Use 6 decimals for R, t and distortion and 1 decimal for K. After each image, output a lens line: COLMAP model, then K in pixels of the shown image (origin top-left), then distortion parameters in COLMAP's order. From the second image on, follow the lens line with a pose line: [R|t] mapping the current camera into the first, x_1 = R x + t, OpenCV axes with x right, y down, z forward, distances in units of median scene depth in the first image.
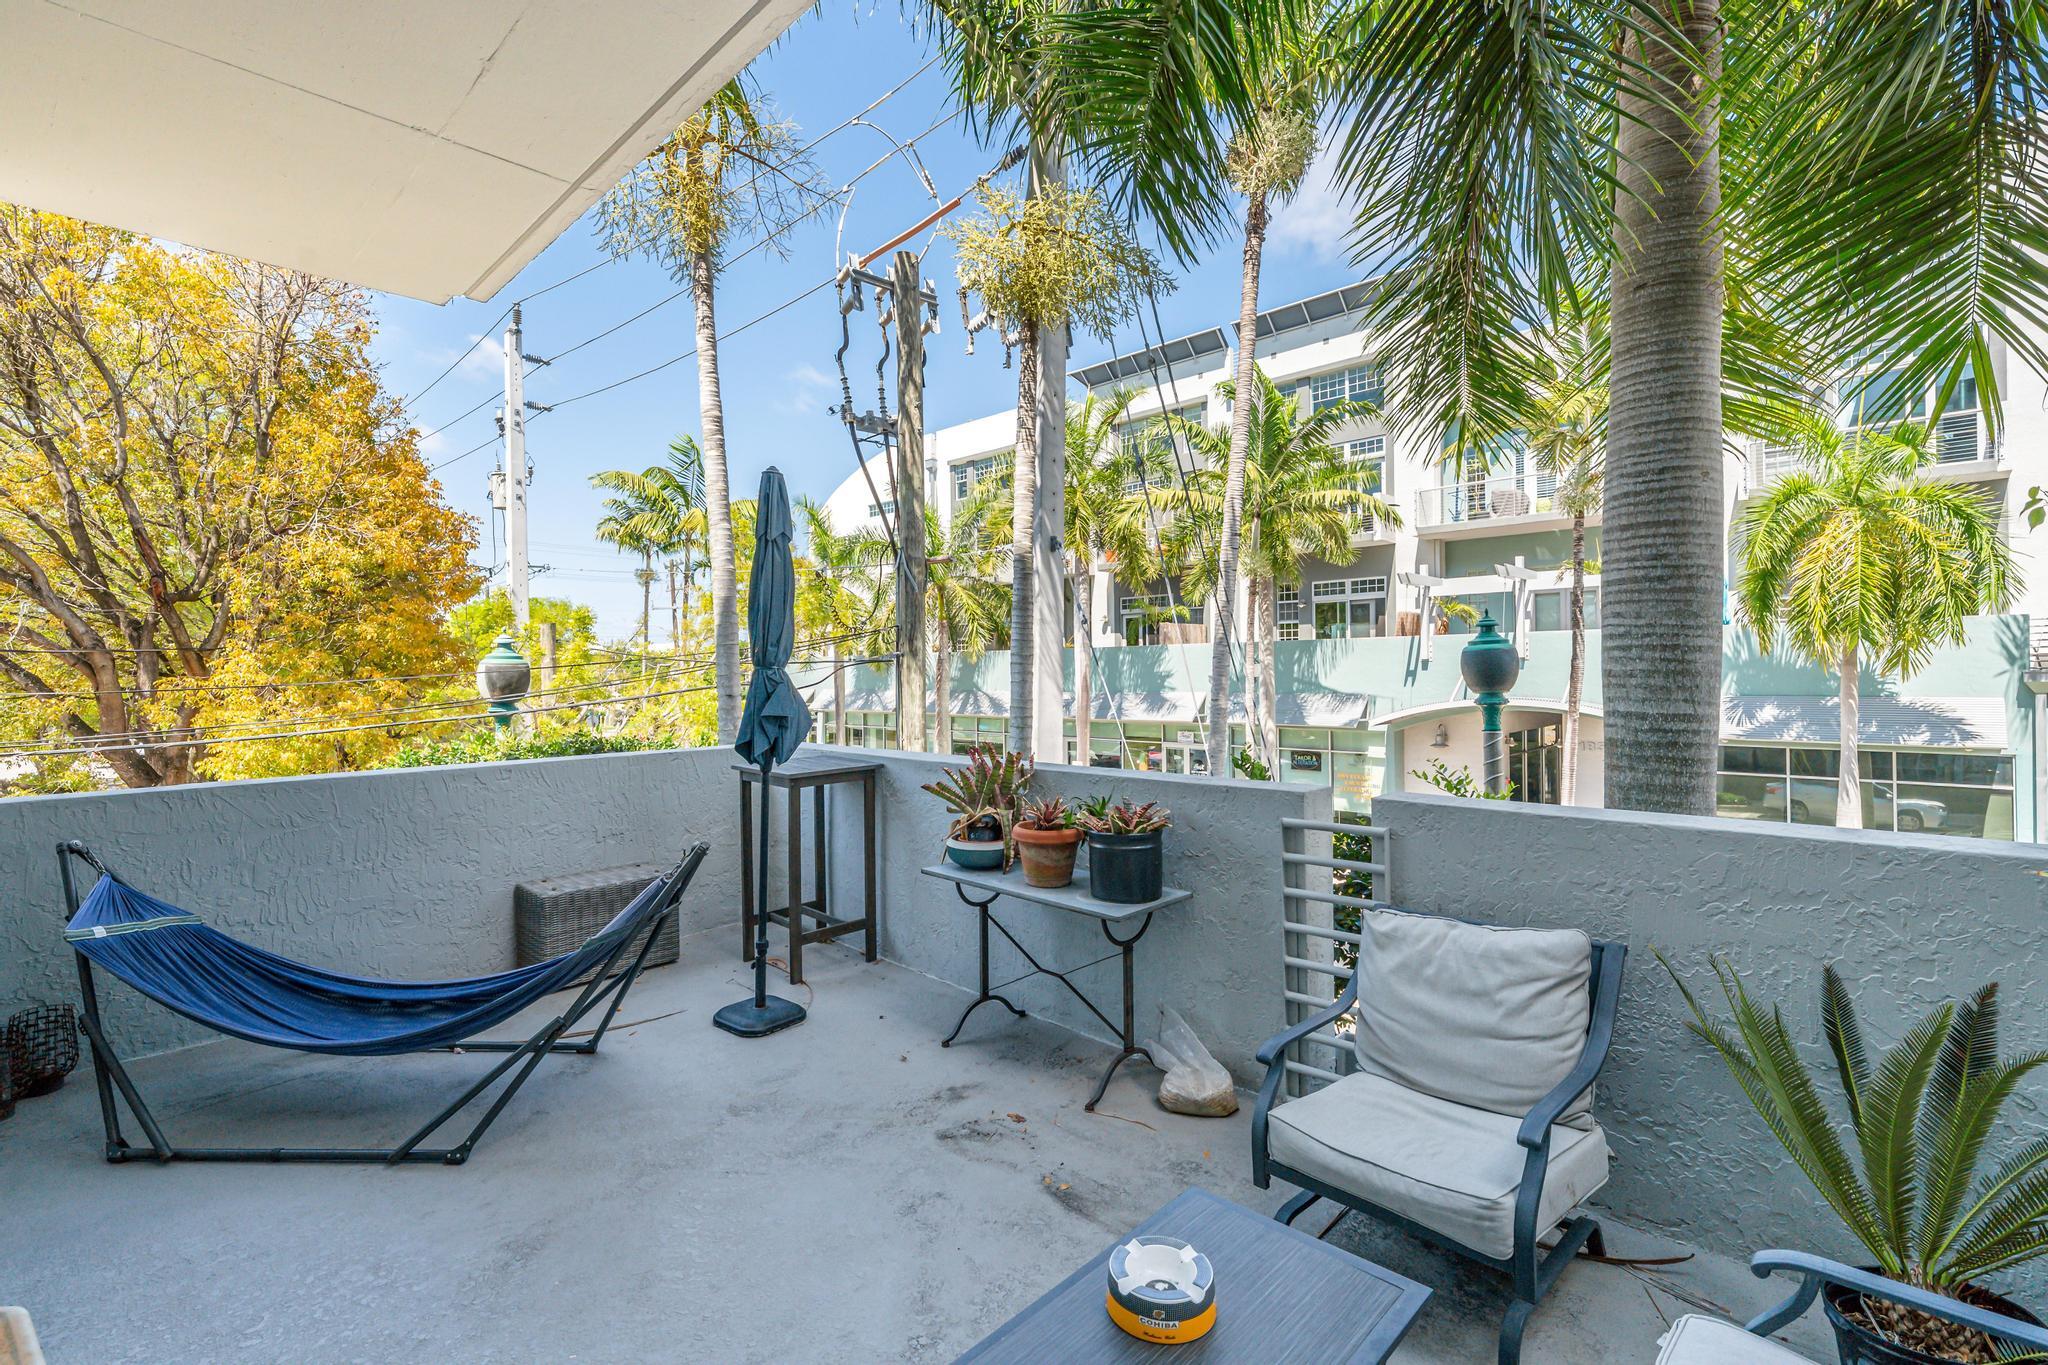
lens RADIAL K [[937.1, 0, 1022.2], [0, 937.1, 670.4], [0, 0, 1]] dist [0.000299, -0.000658]
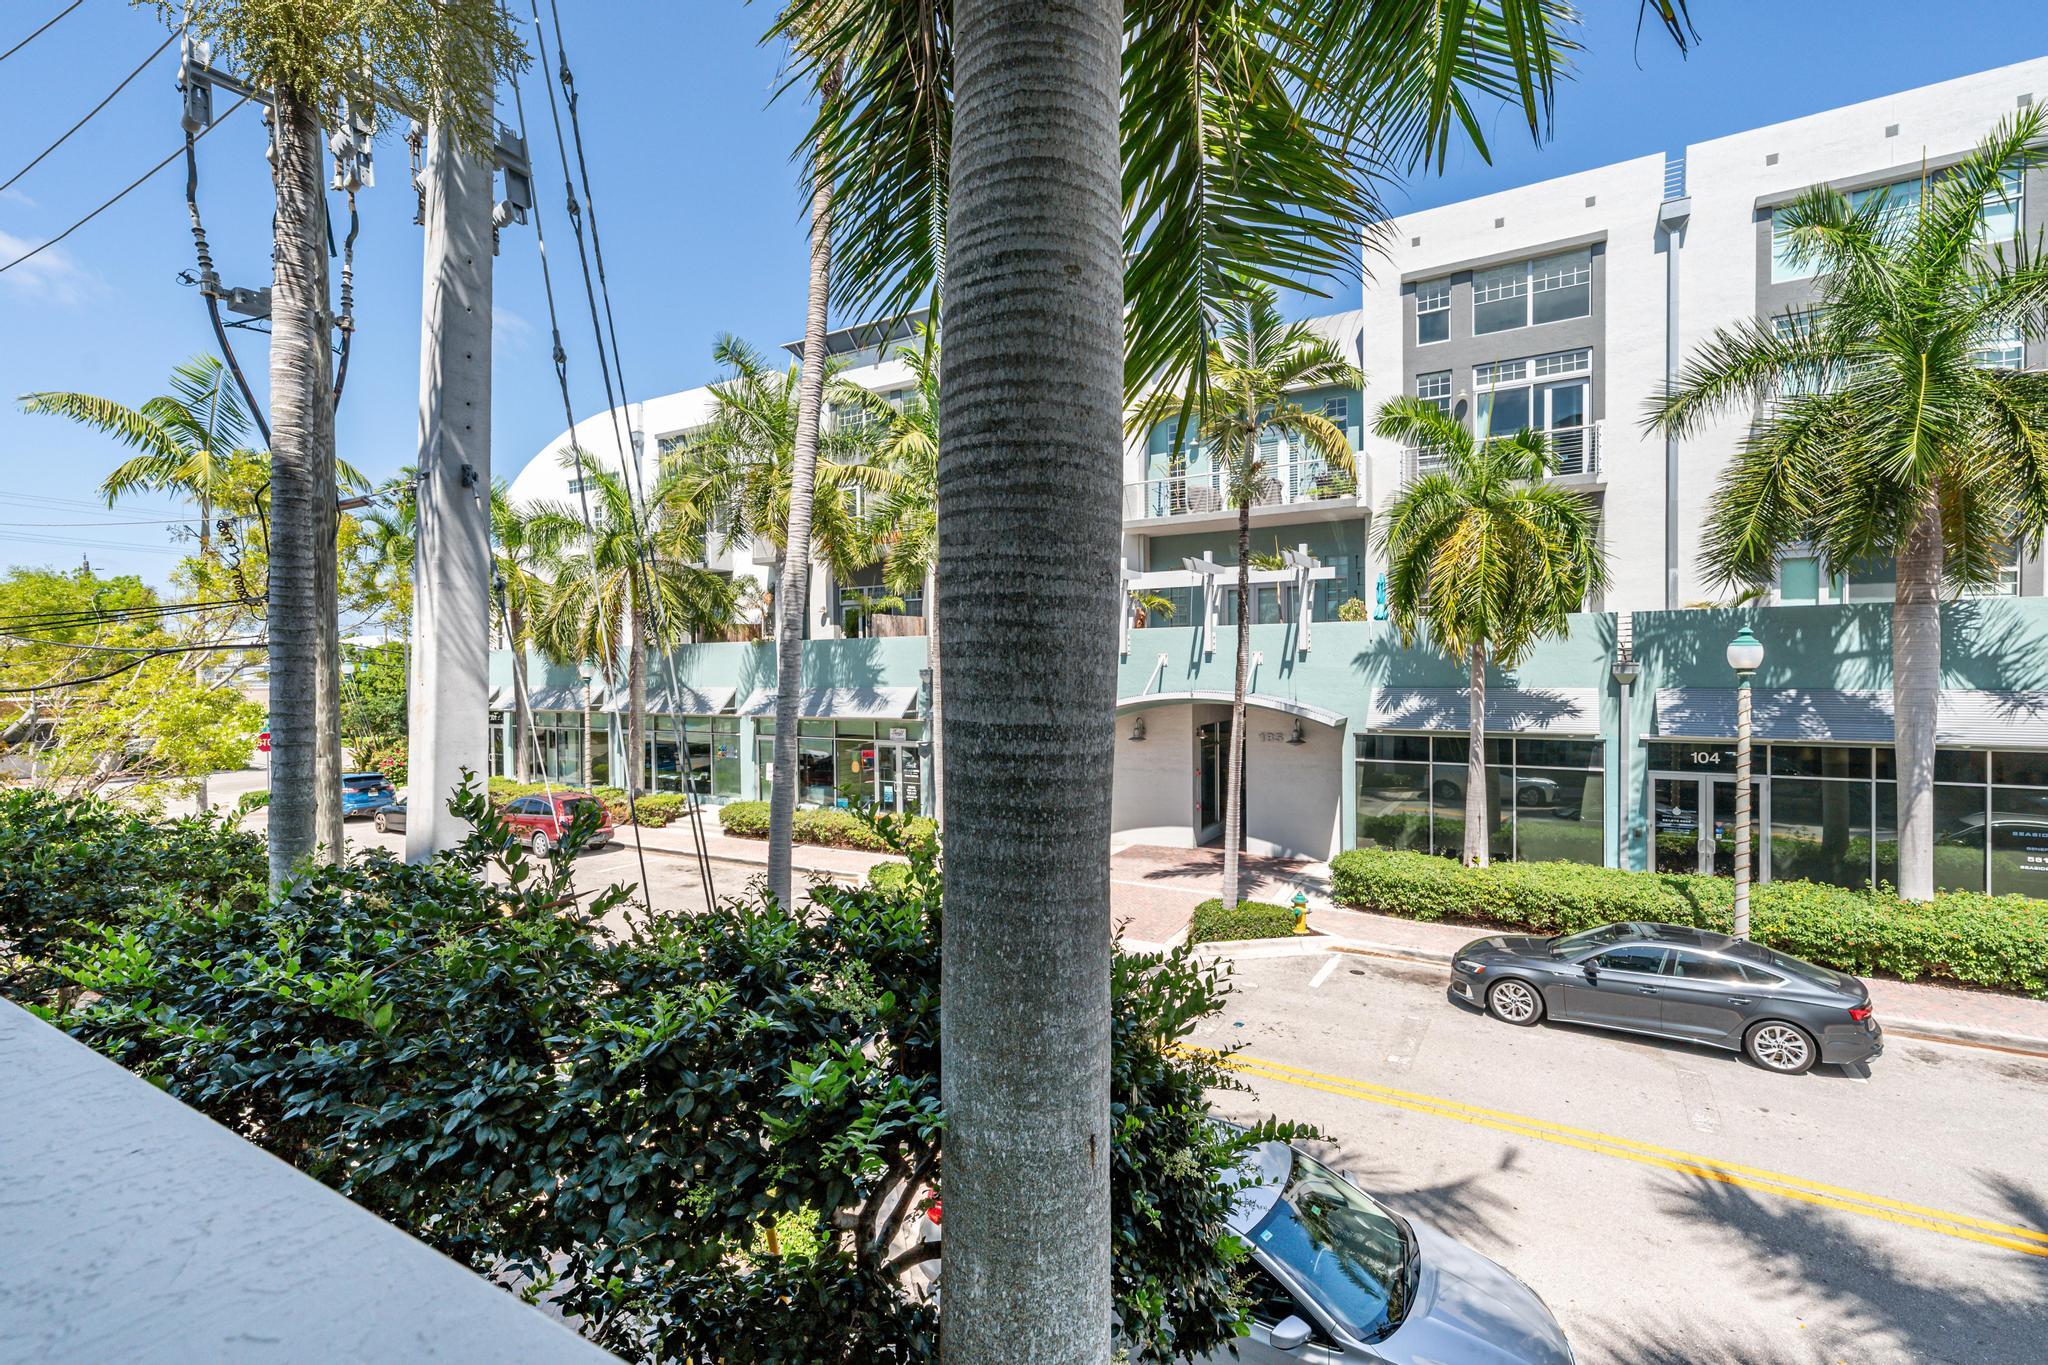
lens RADIAL K [[916.1, 0, 1024.0], [0, 916.1, 682.5], [0, 0, 1]] dist [0.012317, -0.000082]
pose [[0.970045, -0.004916, 0.242875, 0.115429], [0.000508, 0.999834, 0.018205, 0.002599], [-0.242924, -0.017537, 0.969887, 0.100498]]
